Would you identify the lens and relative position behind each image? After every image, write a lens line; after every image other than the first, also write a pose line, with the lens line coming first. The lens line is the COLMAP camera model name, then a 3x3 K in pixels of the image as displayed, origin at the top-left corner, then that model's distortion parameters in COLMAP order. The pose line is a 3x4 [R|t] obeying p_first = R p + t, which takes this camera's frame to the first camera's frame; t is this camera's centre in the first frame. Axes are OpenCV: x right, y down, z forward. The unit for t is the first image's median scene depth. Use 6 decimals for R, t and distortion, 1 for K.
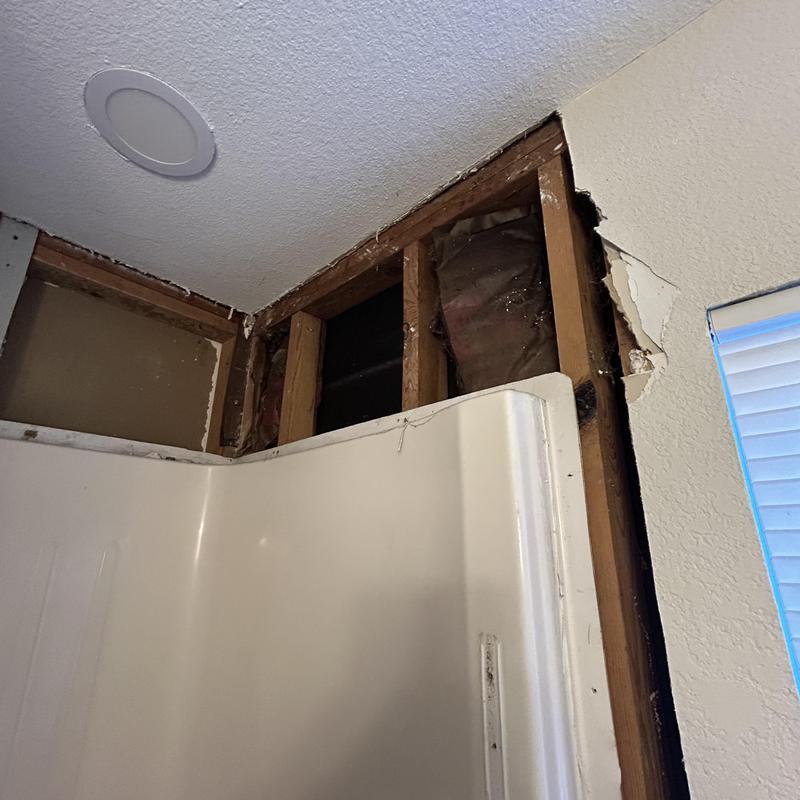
lens RADIAL K [[426.9, 0, 402.5], [0, 426.9, 401.5], [0, 0, 1]] dist [-0.005508, 0.001746]
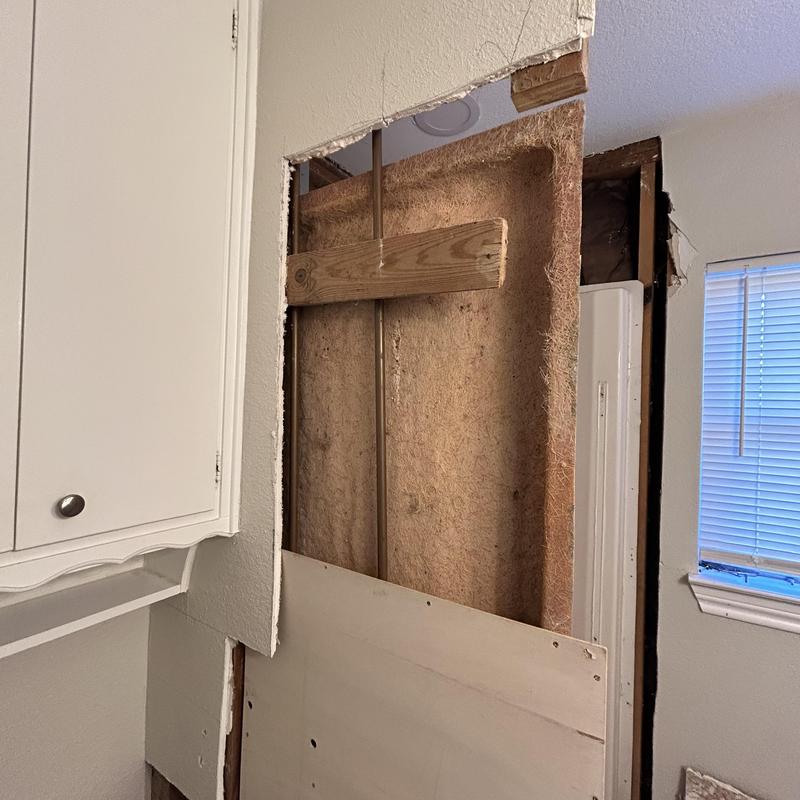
lens RADIAL K [[426.9, 0, 398.9], [0, 426.9, 399.5], [0, 0, 1]] dist [-0.005508, 0.001746]
pose [[0.983060, 0.019481, 0.182247, -1.080374], [-0.076459, 0.947273, 0.311172, -0.063679], [-0.166576, -0.319835, 0.932715, -0.936740]]
